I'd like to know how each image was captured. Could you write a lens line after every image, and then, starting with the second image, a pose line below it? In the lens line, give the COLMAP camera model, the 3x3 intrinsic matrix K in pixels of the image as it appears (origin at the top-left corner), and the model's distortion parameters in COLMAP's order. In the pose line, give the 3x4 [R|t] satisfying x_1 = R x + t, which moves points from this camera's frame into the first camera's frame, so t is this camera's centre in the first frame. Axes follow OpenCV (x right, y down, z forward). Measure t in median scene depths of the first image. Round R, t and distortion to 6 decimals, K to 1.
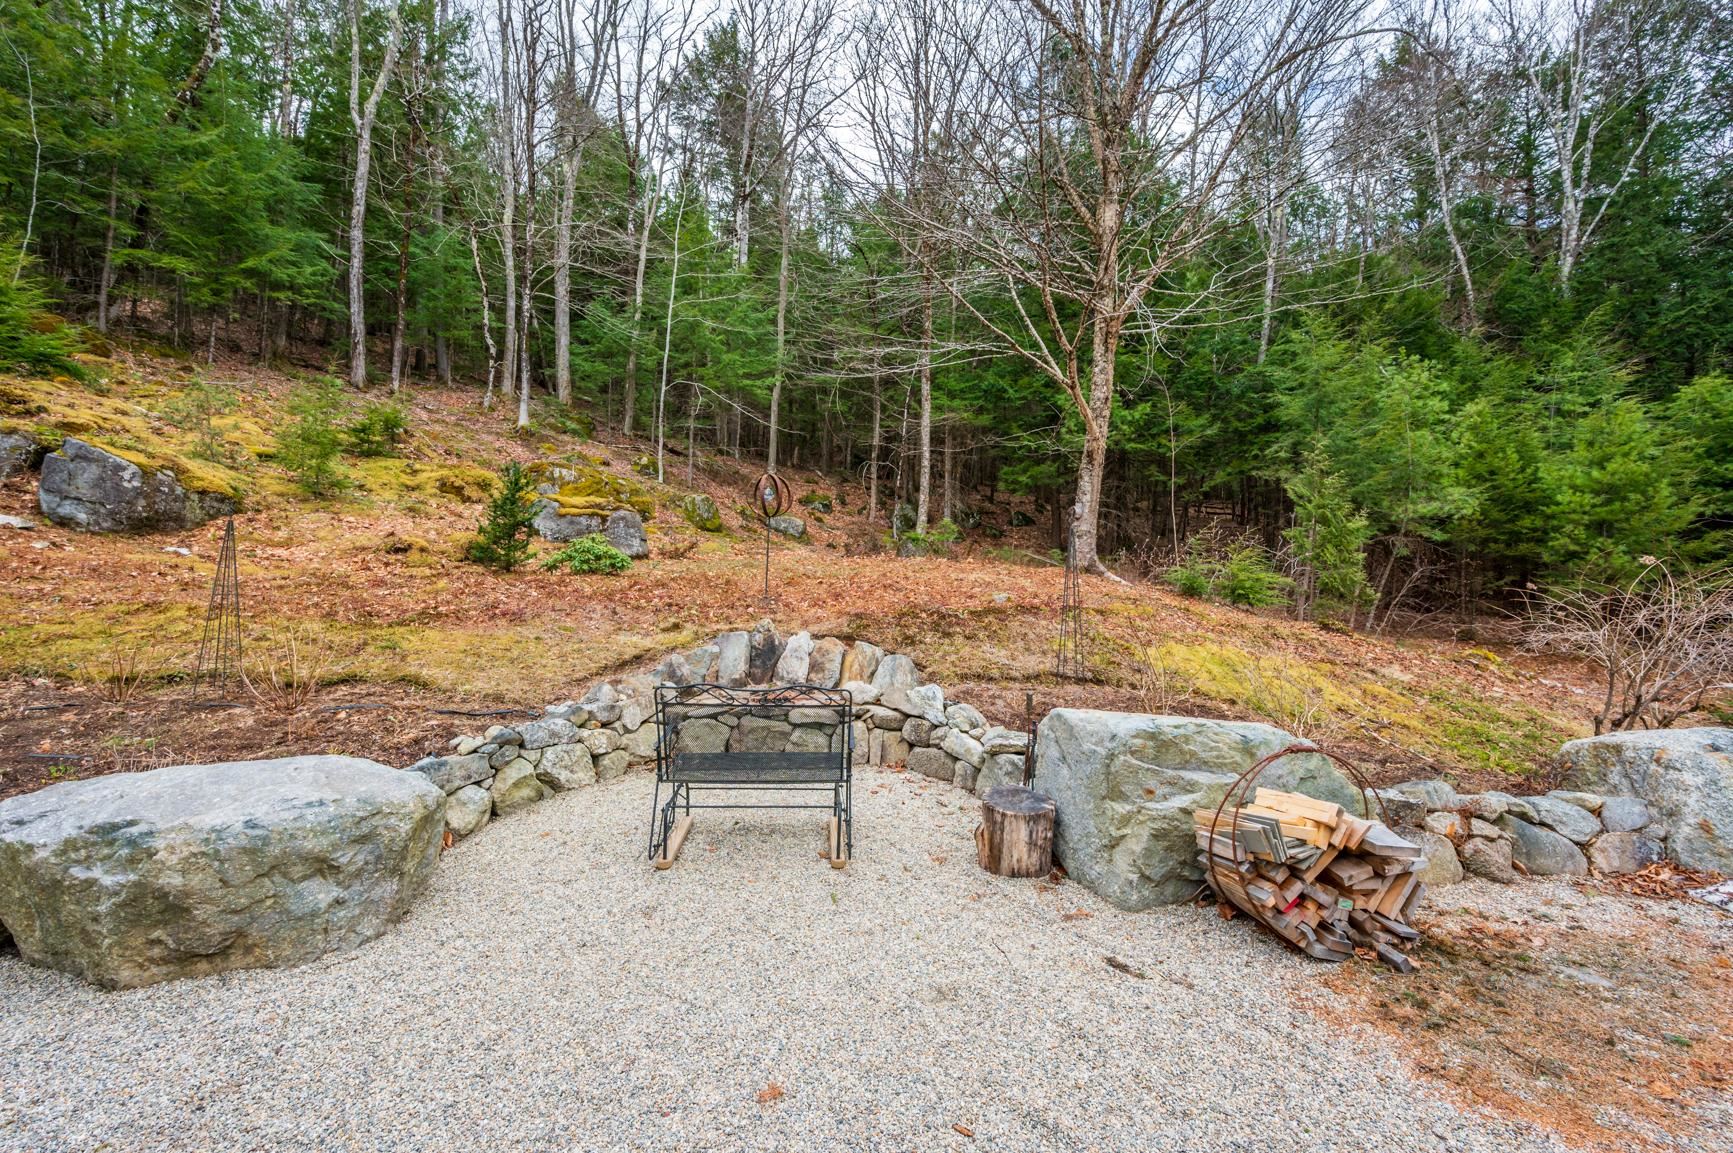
lens RADIAL K [[698.5, 0, 863.3], [0, 698.5, 542.3], [0, 0, 1]] dist [0.002068, 0.000103]
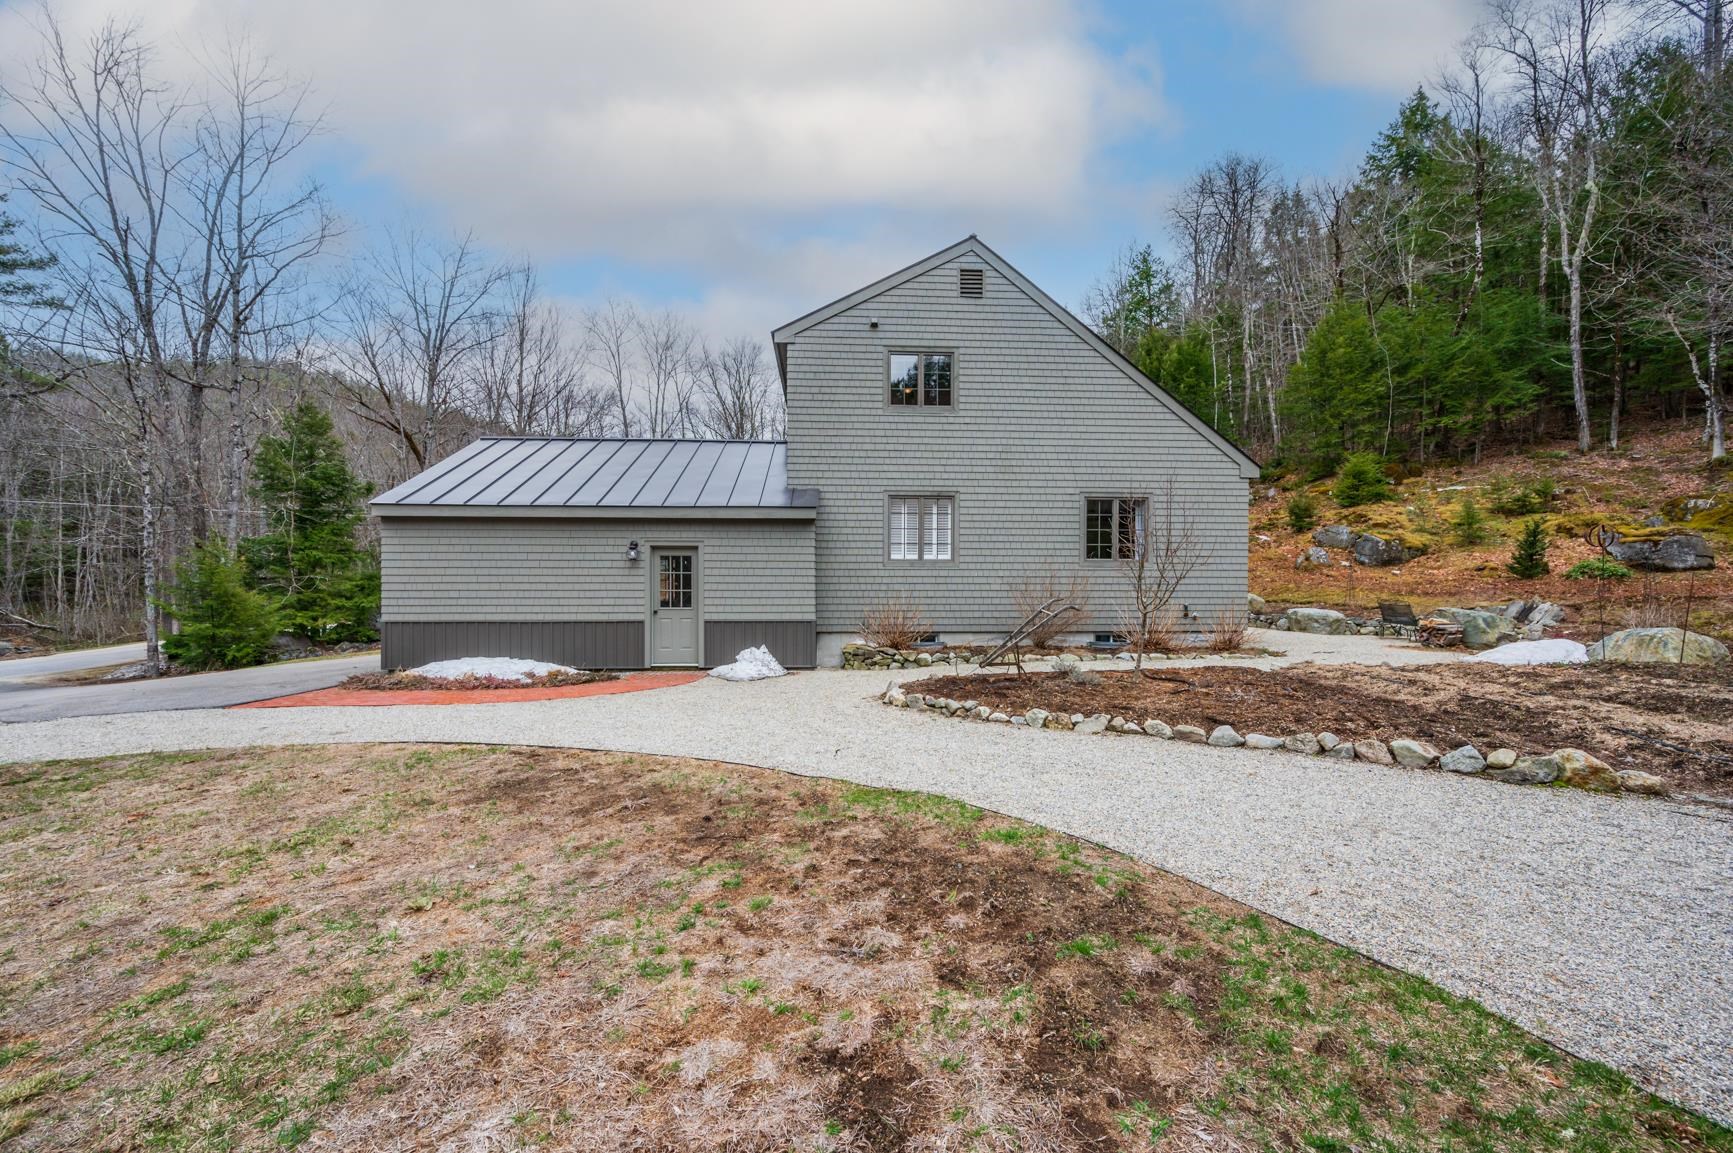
lens RADIAL K [[698.5, 0, 879.2], [0, 698.5, 606.7], [0, 0, 1]] dist [0.002068, 0.000103]
pose [[-0.048613, 0.028792, -0.998403, 1.564585], [0.035907, 0.998989, 0.027060, 0.001769], [0.998172, -0.034535, -0.049598, -0.724531]]
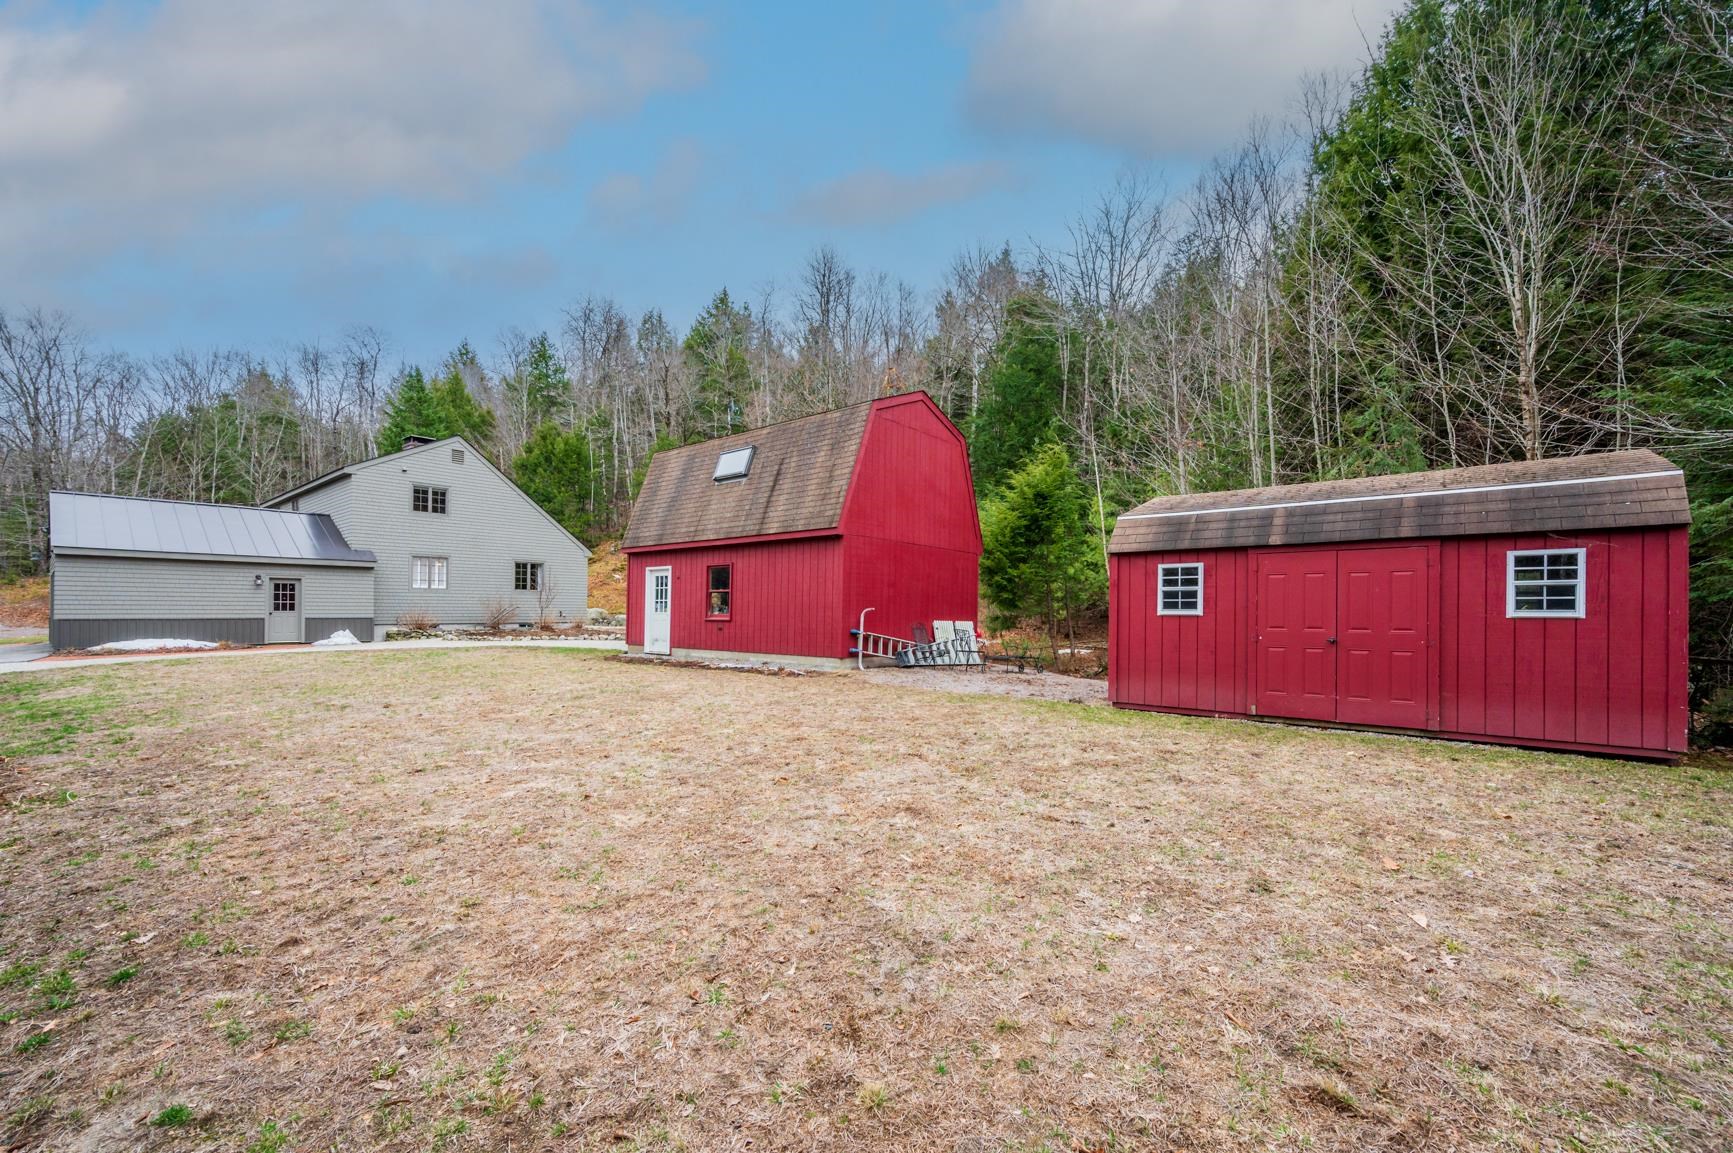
lens RADIAL K [[698.5, 0, 864.5], [0, 698.5, 600.1], [0, 0, 1]] dist [0.002068, 0.000103]
pose [[0.677611, -0.010493, -0.735346, 3.039208], [0.024762, 0.999657, 0.008554, 0.013487], [0.735004, -0.024005, 0.677638, -1.200118]]
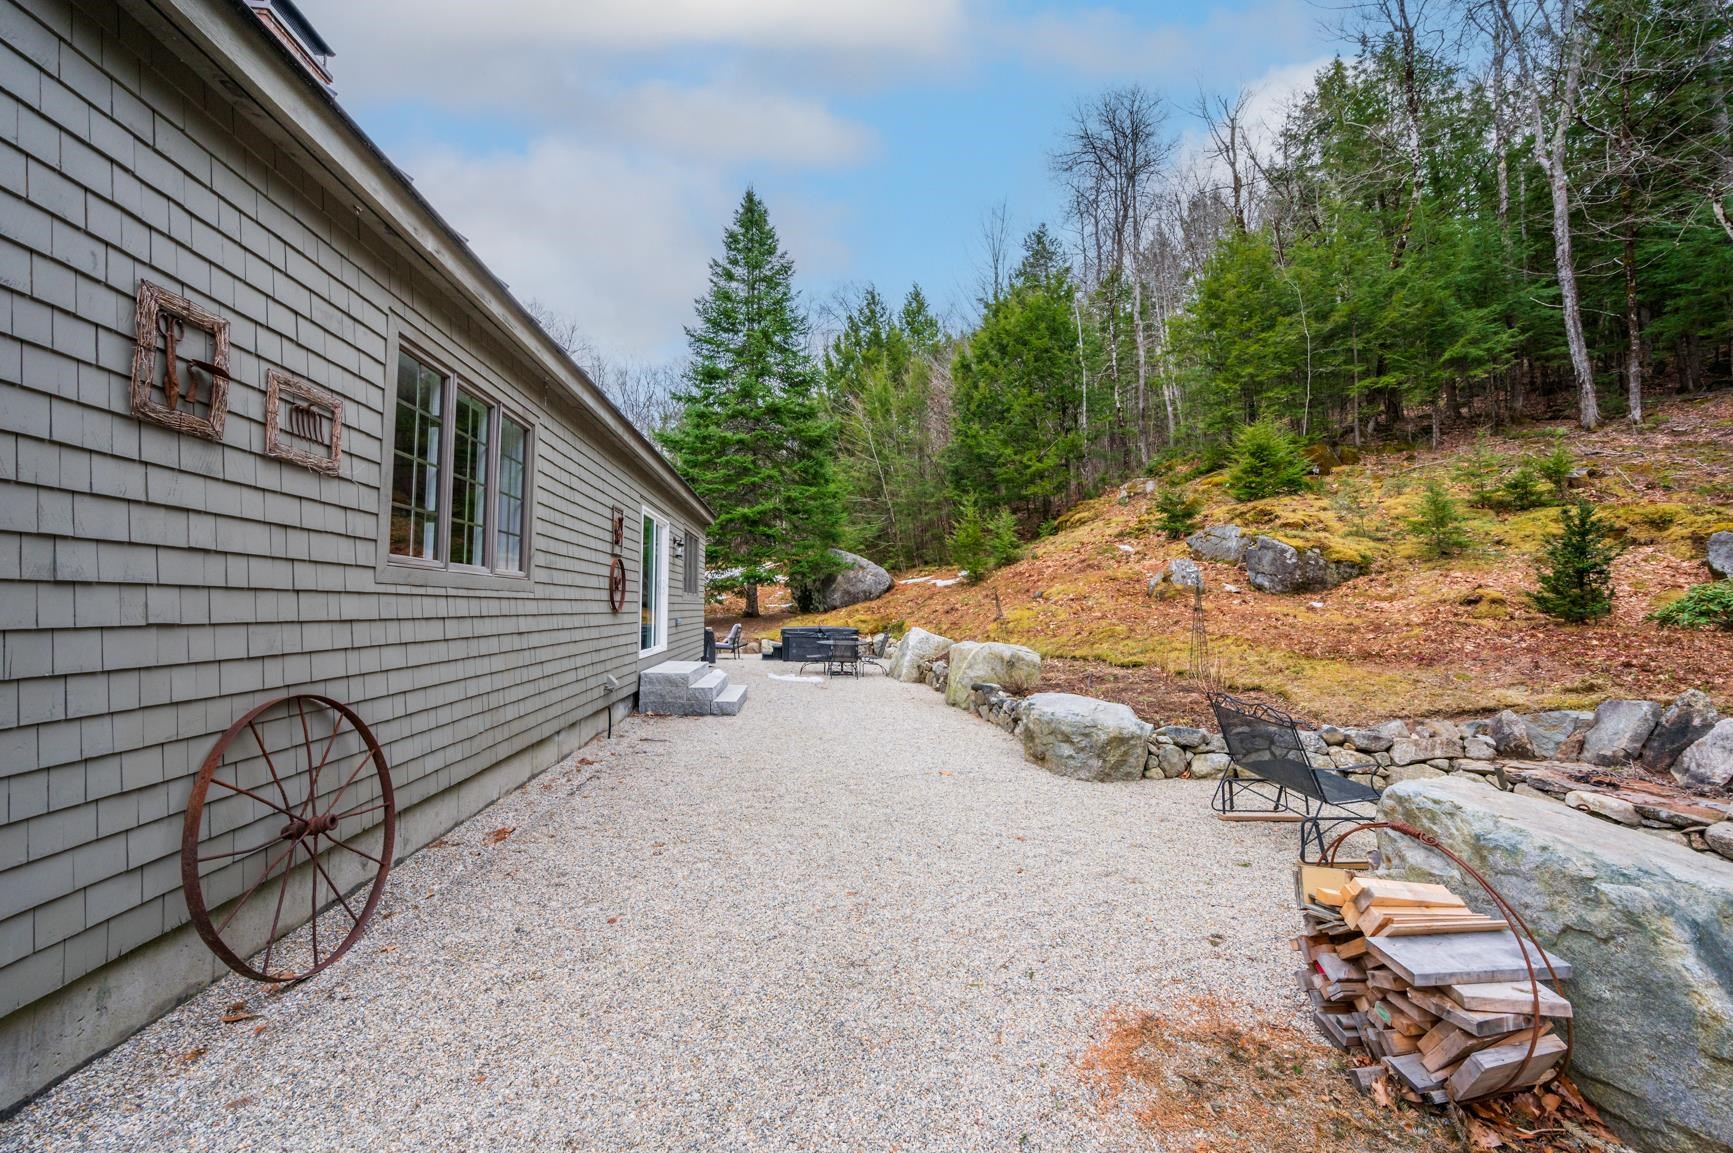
lens RADIAL K [[698.5, 0, 879.0], [0, 698.5, 553.9], [0, 0, 1]] dist [0.002068, 0.000103]
pose [[-0.007133, -0.082441, -0.996570, 0.420860], [0.020958, 0.996365, -0.082574, 0.007298], [0.999755, -0.021475, -0.005380, 0.104728]]
